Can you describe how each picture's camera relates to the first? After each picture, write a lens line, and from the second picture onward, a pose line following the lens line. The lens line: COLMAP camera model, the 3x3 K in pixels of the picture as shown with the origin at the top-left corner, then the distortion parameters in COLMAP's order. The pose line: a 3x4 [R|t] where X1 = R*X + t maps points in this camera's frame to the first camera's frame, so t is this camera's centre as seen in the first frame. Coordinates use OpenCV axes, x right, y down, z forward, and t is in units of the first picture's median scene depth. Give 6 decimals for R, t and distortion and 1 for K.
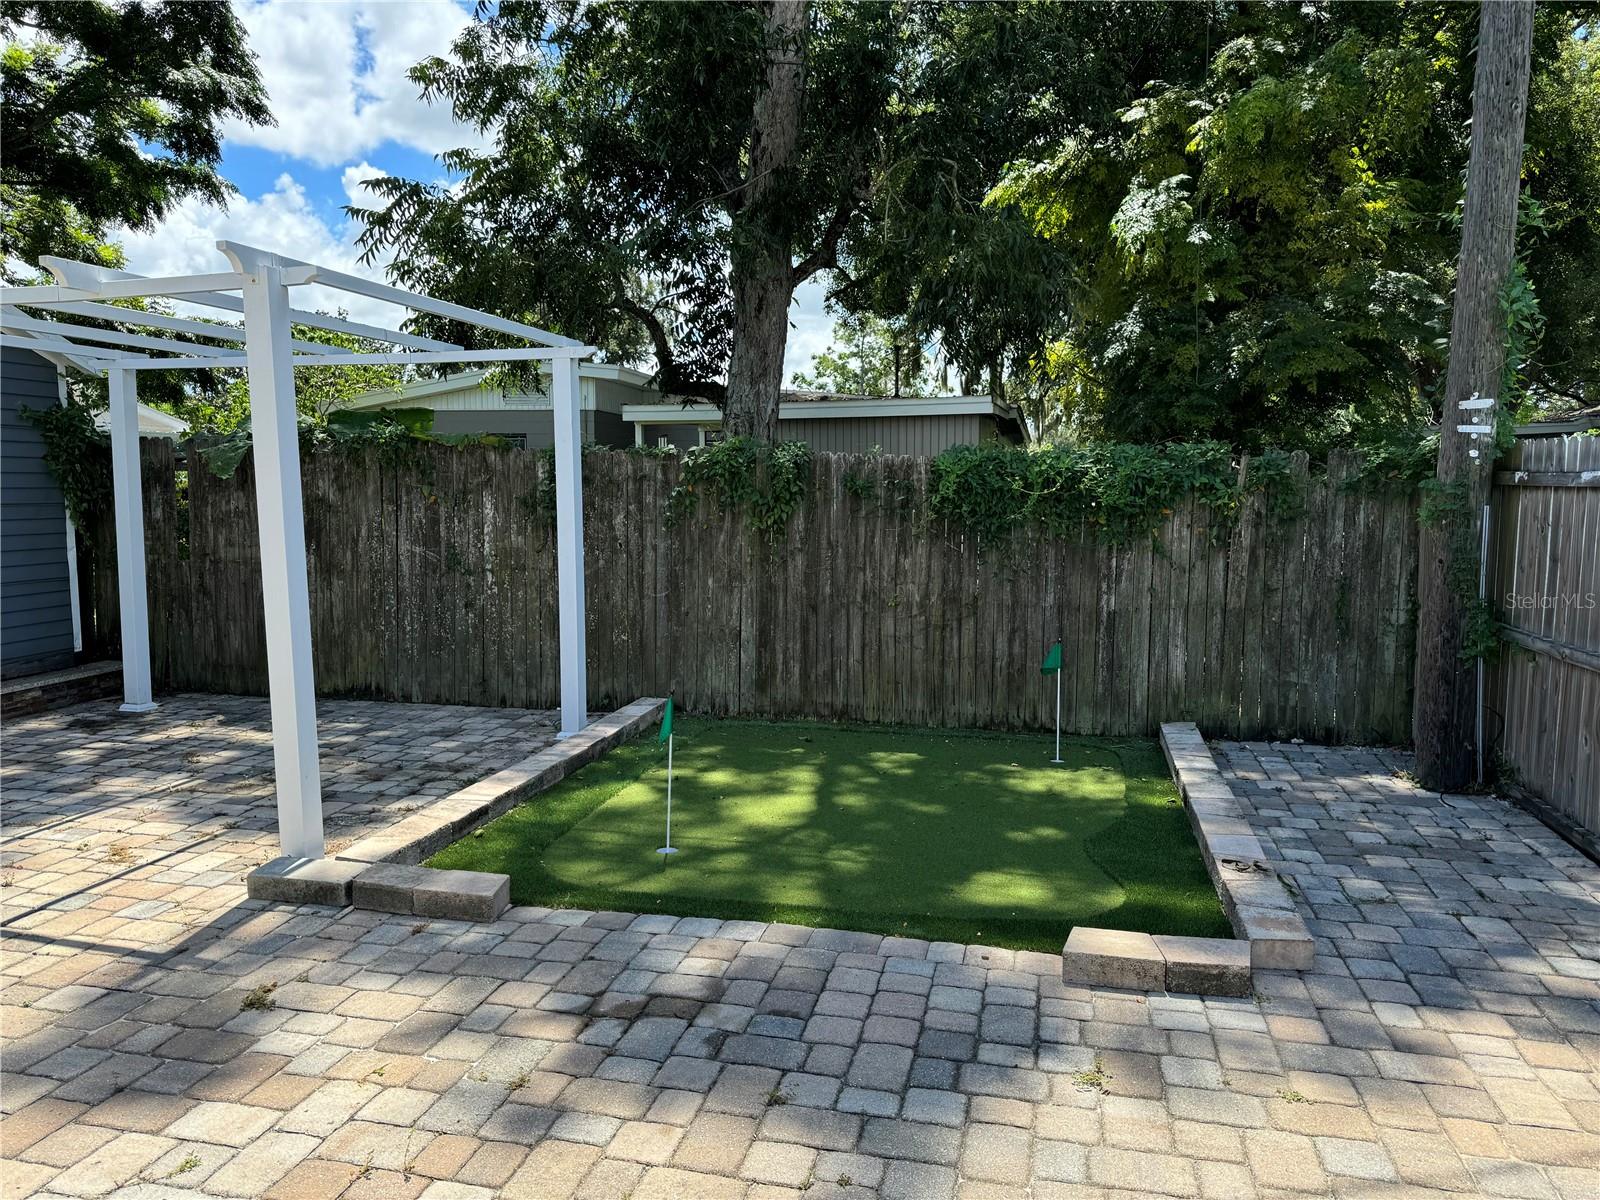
lens RADIAL K [[1132.2, 0, 801.2], [0, 1132.2, 603.2], [0, 0, 1]] dist [0.009241, -0.005902]
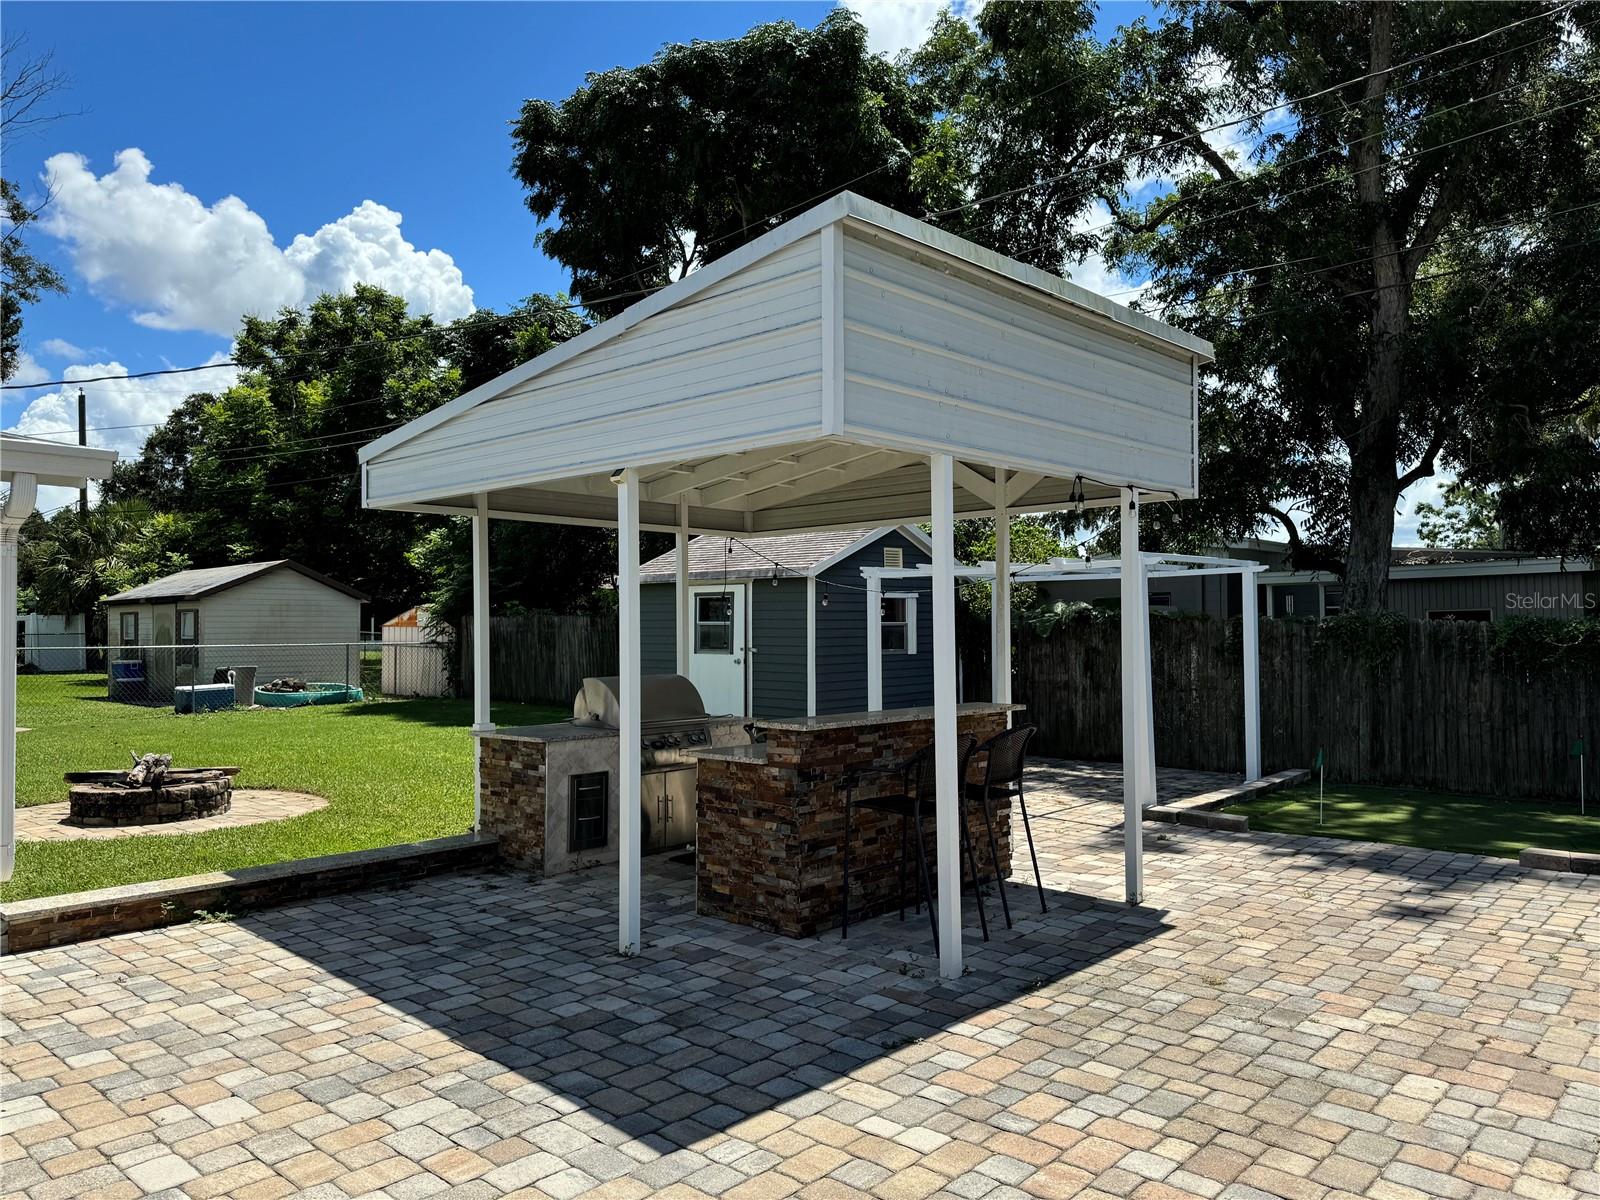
lens RADIAL K [[1132.2, 0, 802.6], [0, 1132.2, 612.9], [0, 0, 1]] dist [0.009241, -0.005902]
pose [[0.874034, -0.015905, -0.485604, 0.041600], [-0.038719, 0.994005, -0.102247, 0.056658], [0.484319, 0.108169, 0.868179, -0.819394]]
